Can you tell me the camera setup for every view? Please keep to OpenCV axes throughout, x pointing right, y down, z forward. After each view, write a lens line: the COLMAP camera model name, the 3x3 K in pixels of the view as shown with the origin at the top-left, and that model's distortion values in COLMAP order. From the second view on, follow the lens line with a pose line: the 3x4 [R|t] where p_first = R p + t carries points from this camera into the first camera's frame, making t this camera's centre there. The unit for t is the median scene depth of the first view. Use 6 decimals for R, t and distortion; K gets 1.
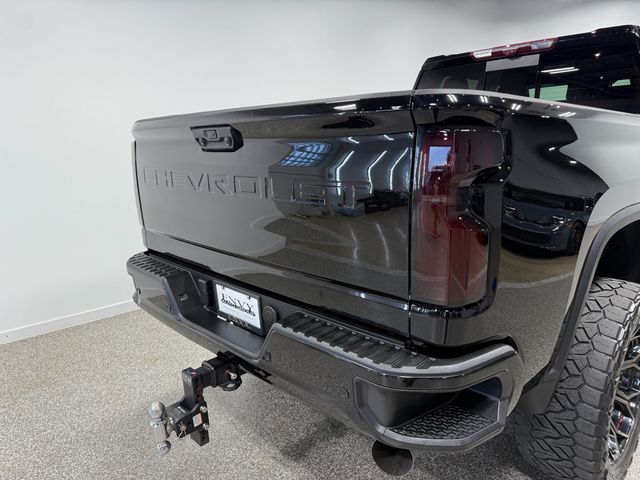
lens RADIAL K [[454.2, 0, 325.7], [0, 454.2, 240.4], [0, 0, 1]] dist [0.037256, -0.056020]
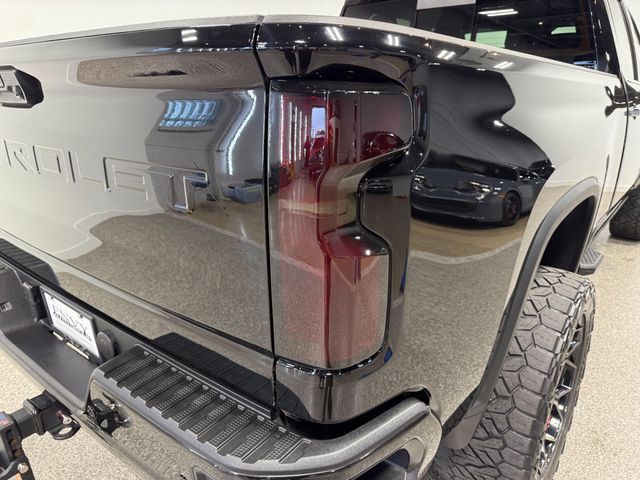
lens RADIAL K [[454.2, 0, 325.7], [0, 454.2, 240.4], [0, 0, 1]] dist [0.037256, -0.056020]
pose [[0.991586, -0.017448, 0.128265, 0.130111], [0.002845, 0.993572, 0.113162, -0.076661], [-0.129415, -0.111845, 0.985263, 0.267256]]
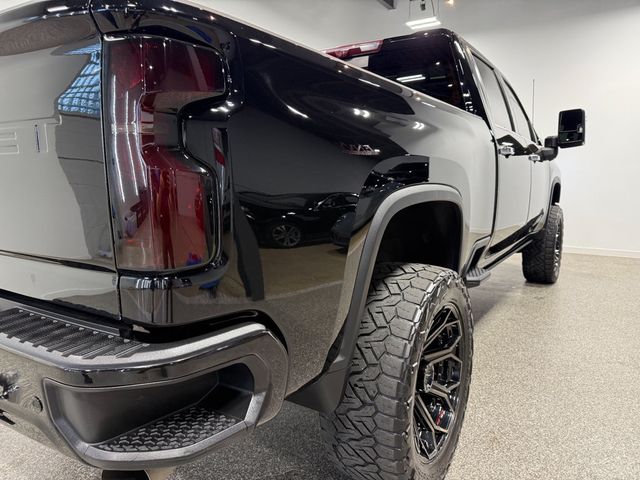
lens RADIAL K [[454.2, 0, 325.7], [0, 454.2, 240.4], [0, 0, 1]] dist [0.037256, -0.056020]
pose [[0.974342, -0.019323, 0.224243, 0.258063], [0.034271, 0.997427, -0.062962, 0.103647], [-0.222450, 0.069032, 0.972497, 0.127400]]
